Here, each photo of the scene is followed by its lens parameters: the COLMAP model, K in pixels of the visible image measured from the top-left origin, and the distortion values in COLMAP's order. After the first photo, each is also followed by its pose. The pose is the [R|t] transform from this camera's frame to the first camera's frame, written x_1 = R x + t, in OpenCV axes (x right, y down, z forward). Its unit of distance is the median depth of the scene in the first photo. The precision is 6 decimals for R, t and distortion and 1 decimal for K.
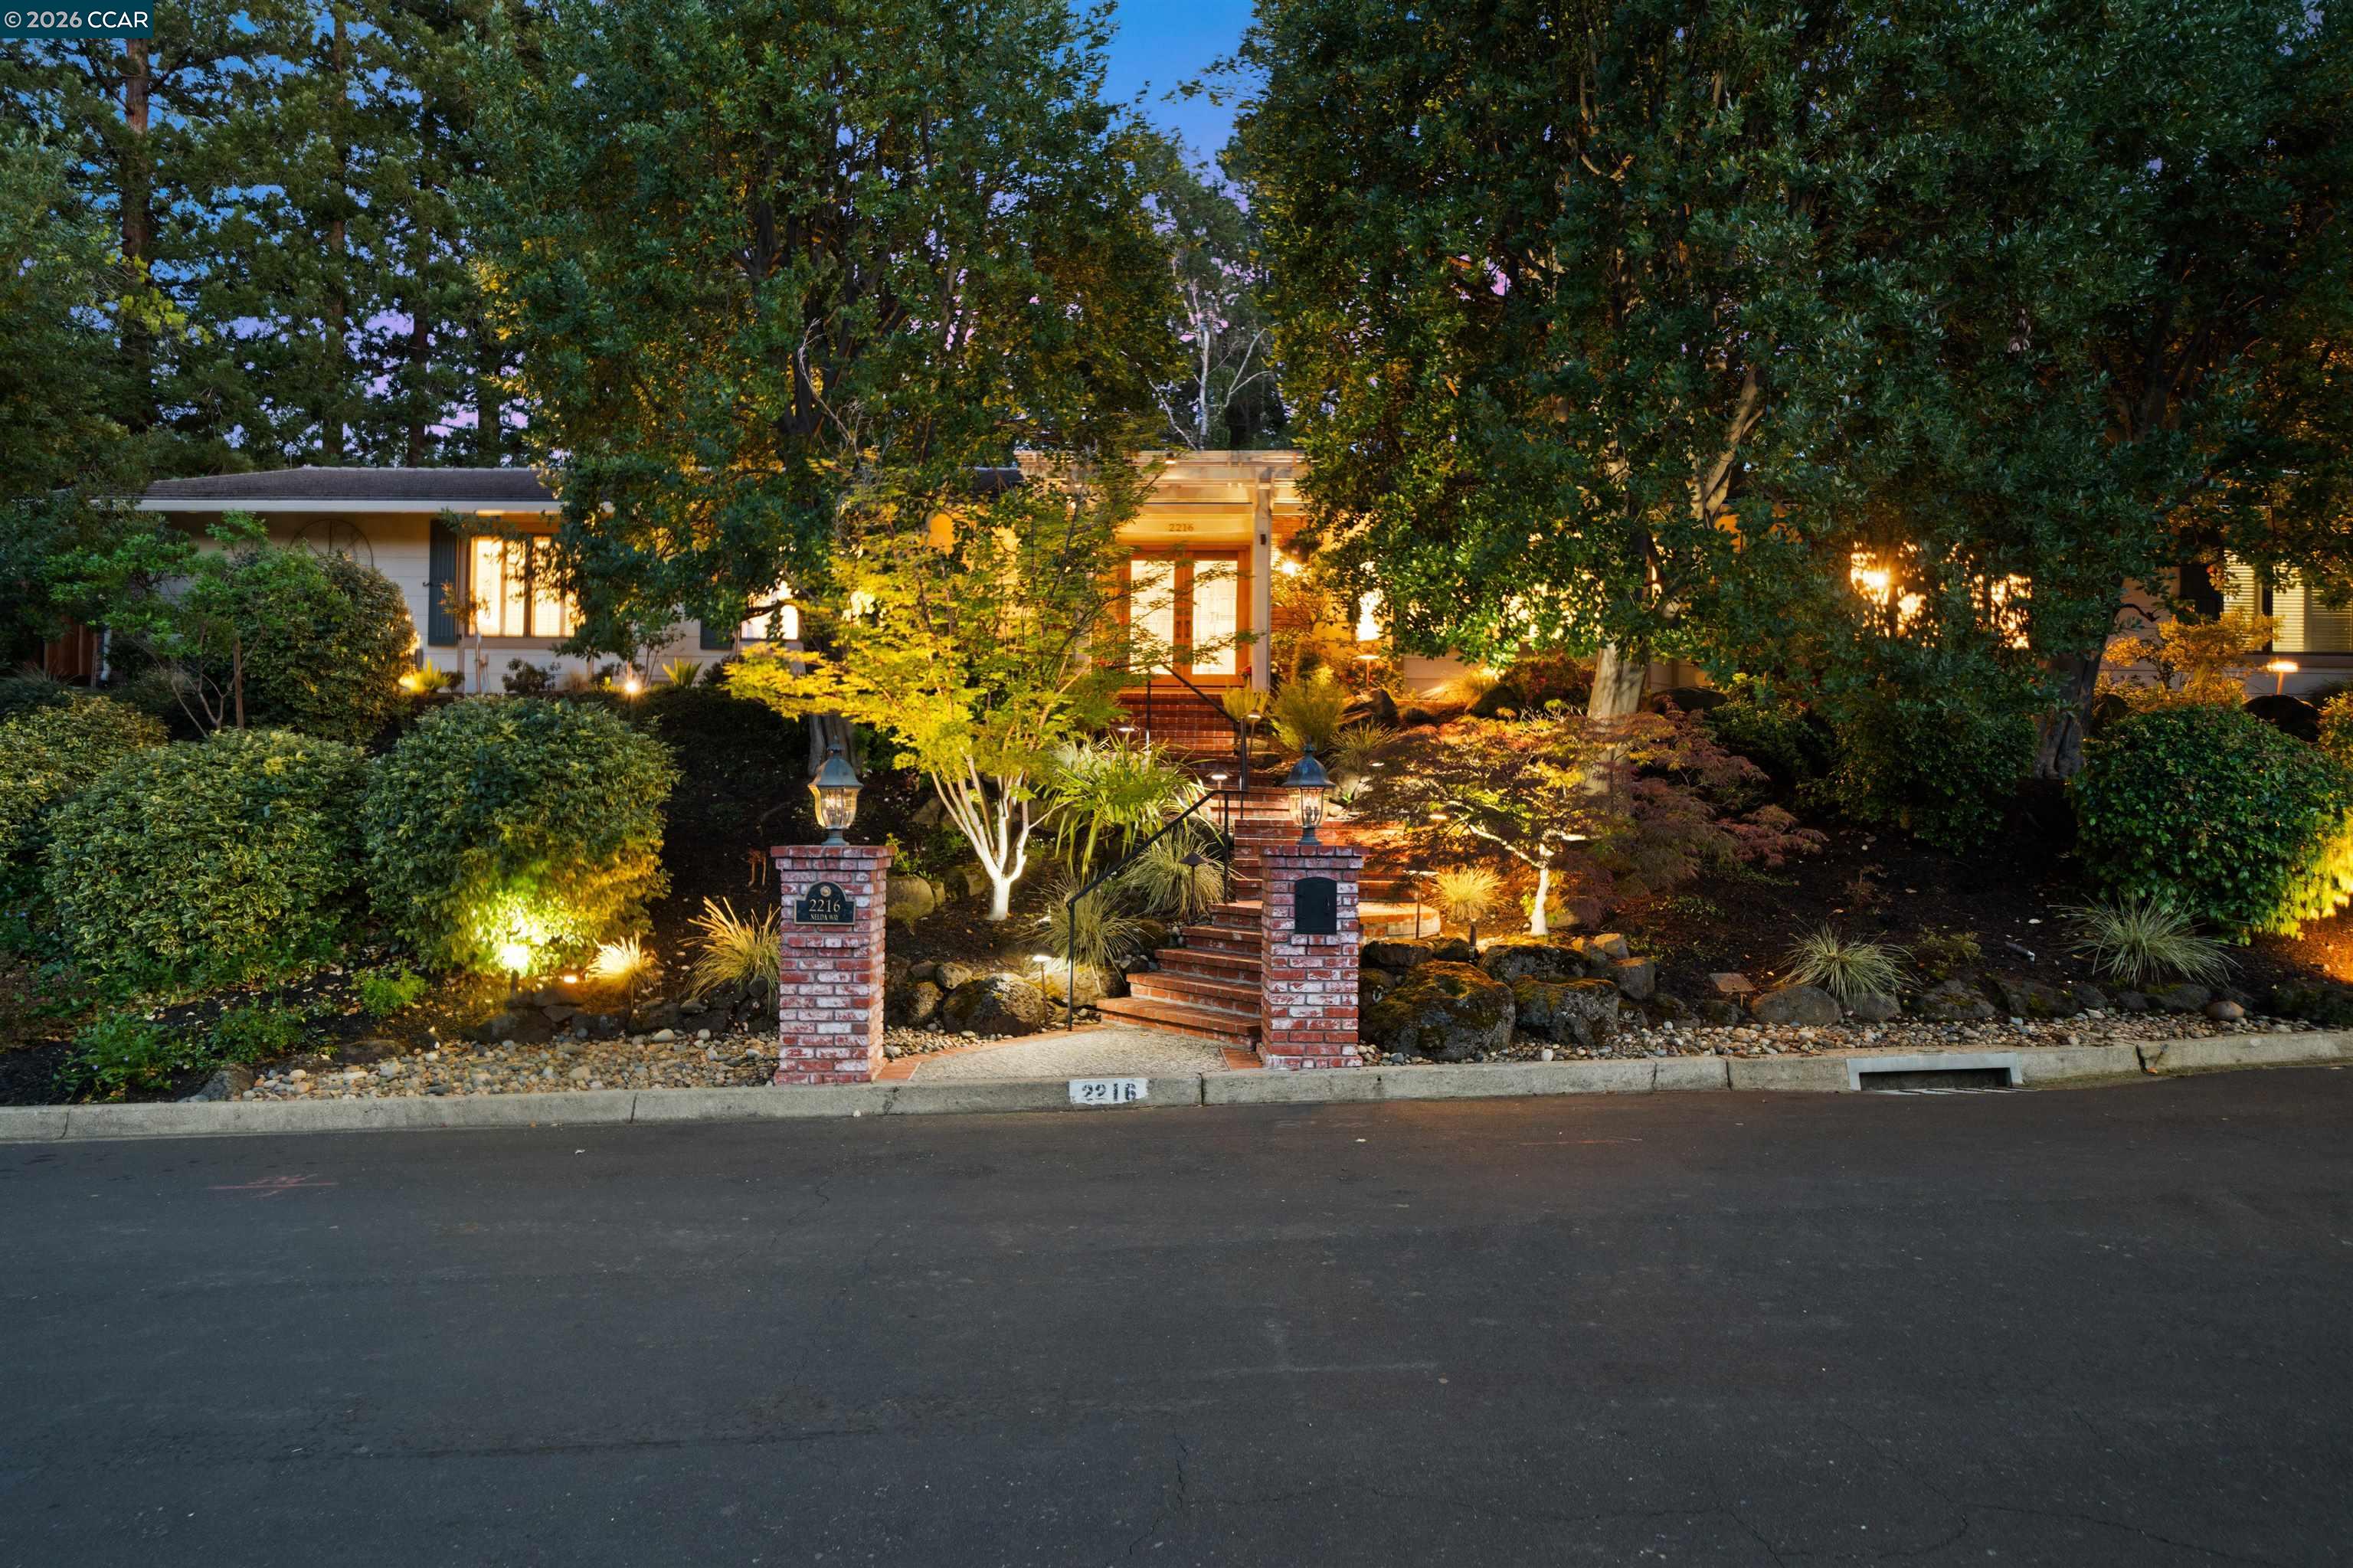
lens RADIAL K [[1283.3, 0, 1173.7], [0, 1283.3, 776.7], [0, 0, 1]] dist [0.003904, 0.000173]
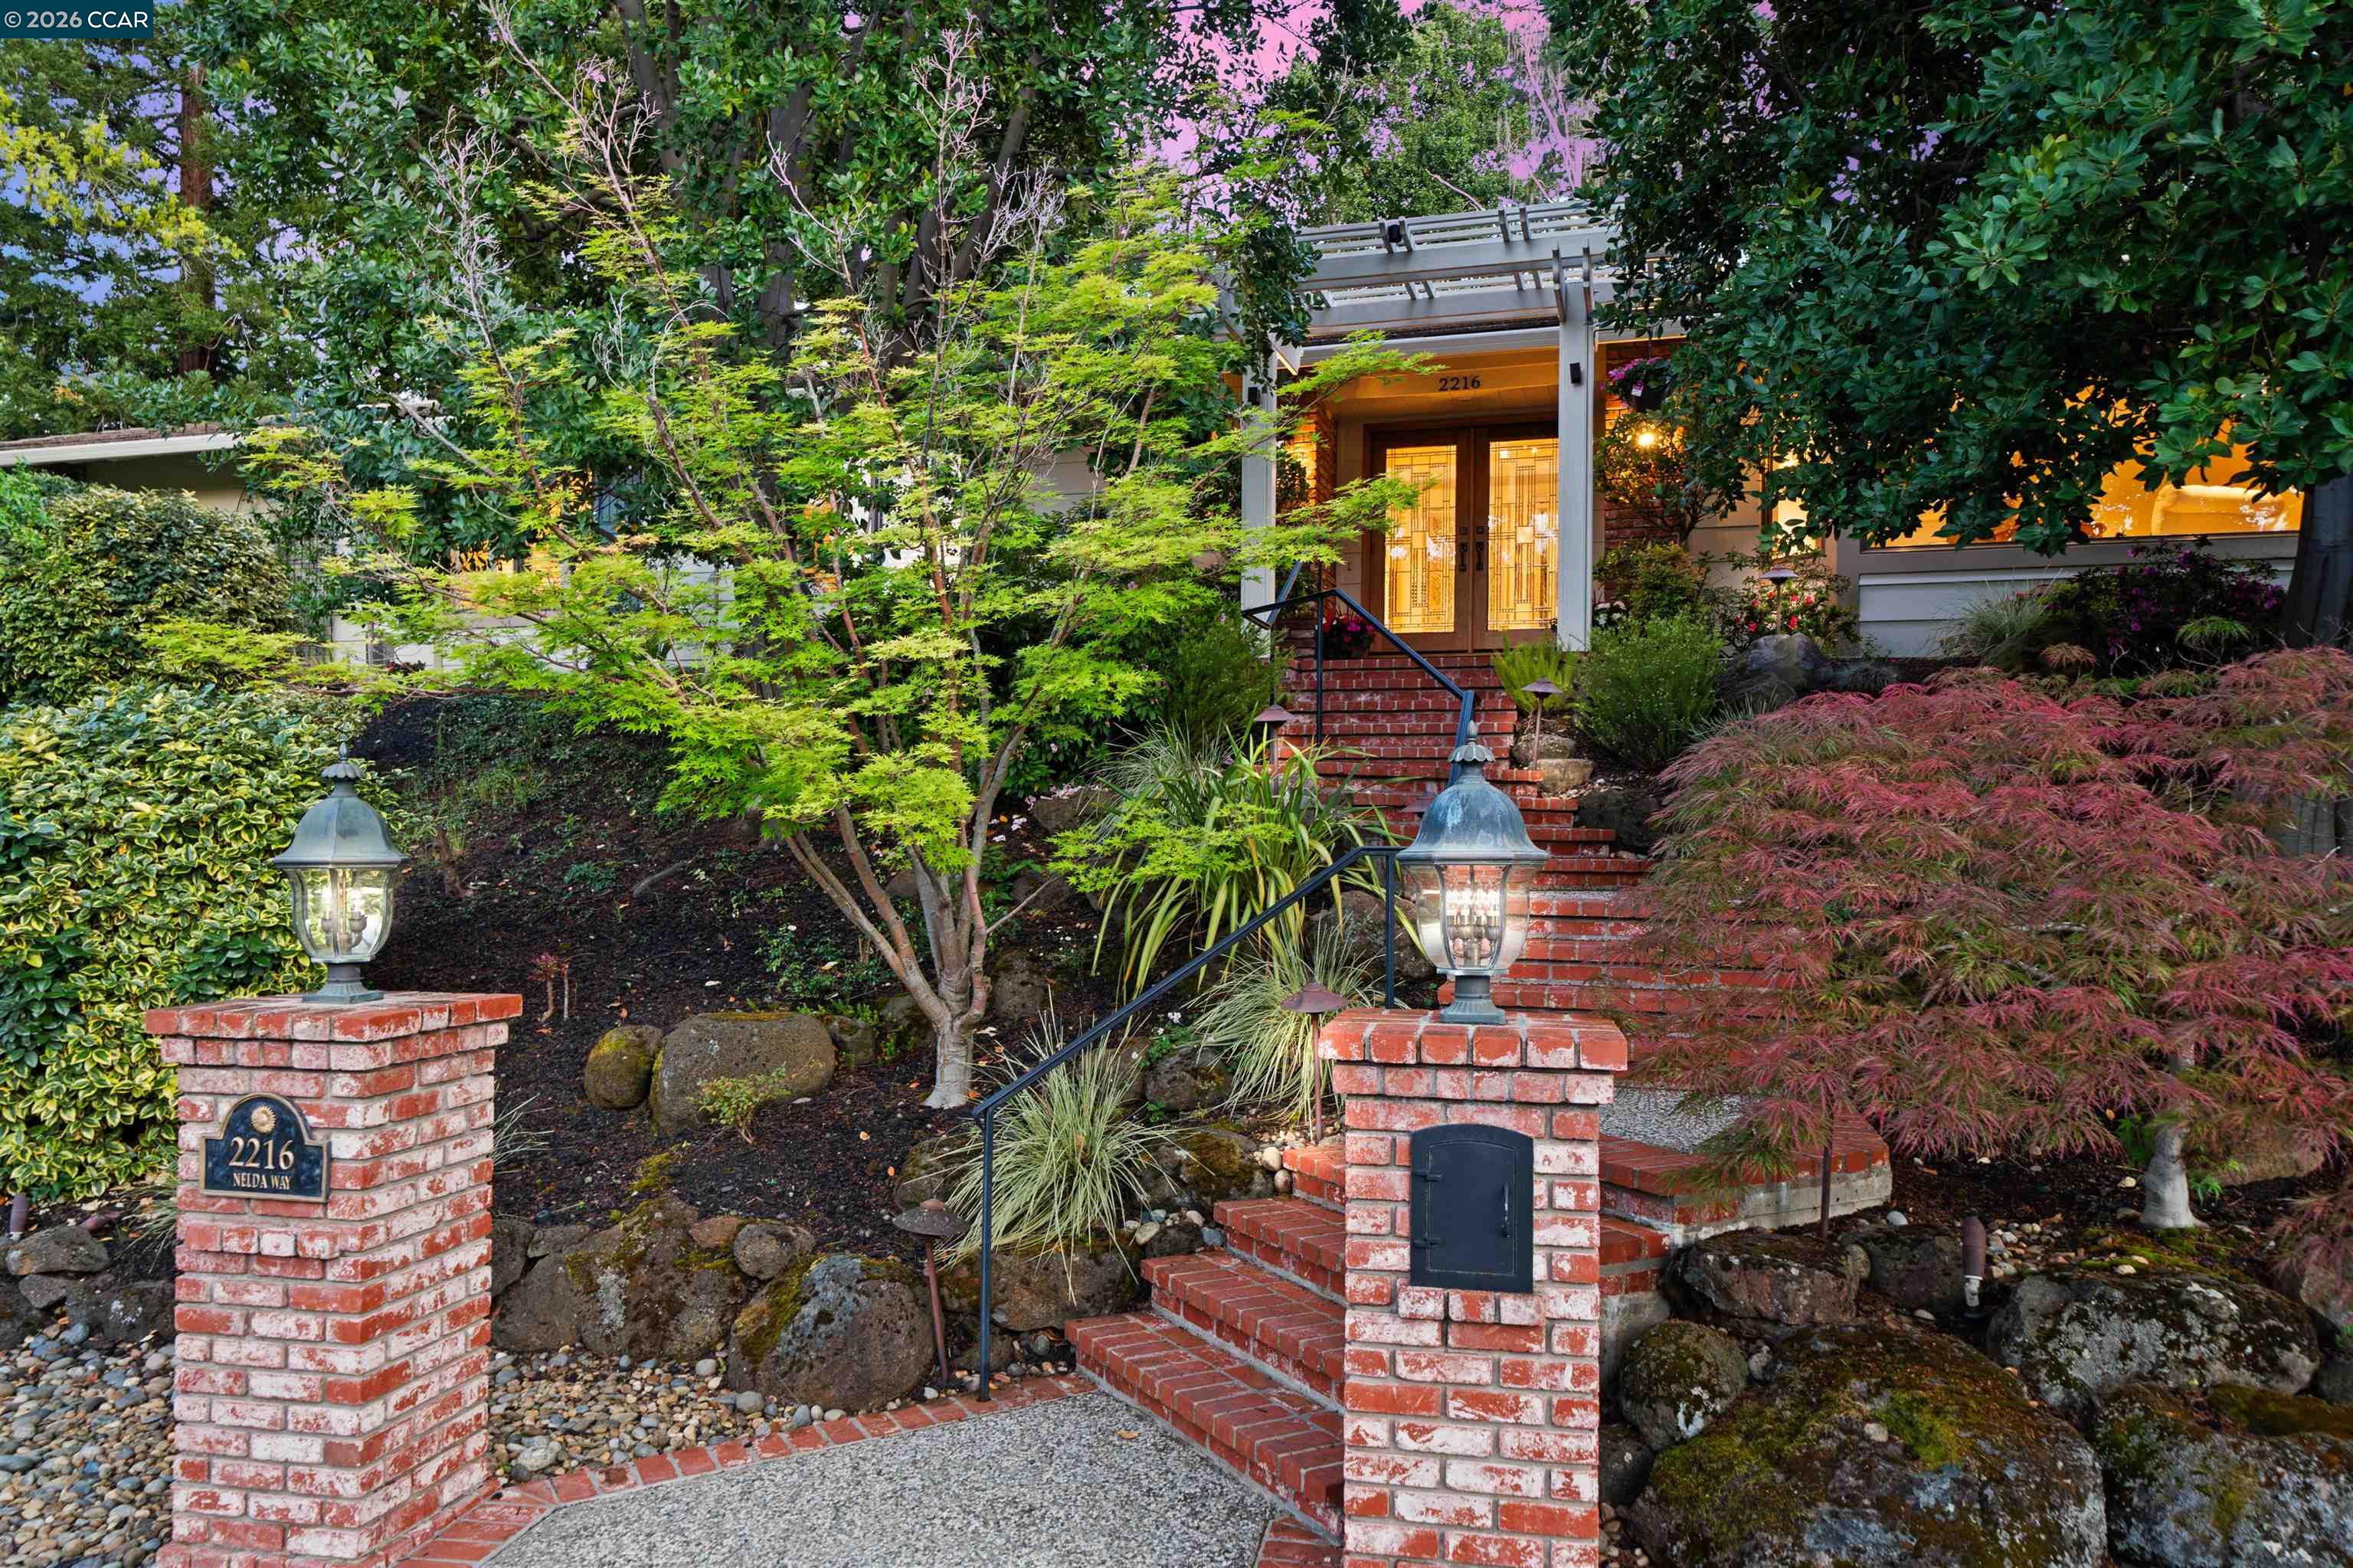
lens RADIAL K [[1582.3, 0, 1183.5], [0, 1582.3, 796.8], [0, 0, 1]] dist [0.000304, 0.000805]
pose [[0.967806, -0.009517, -0.251516, 0.144856], [0.010997, 0.999929, 0.004482, -0.013931], [0.251455, -0.007104, 0.967843, 0.565465]]
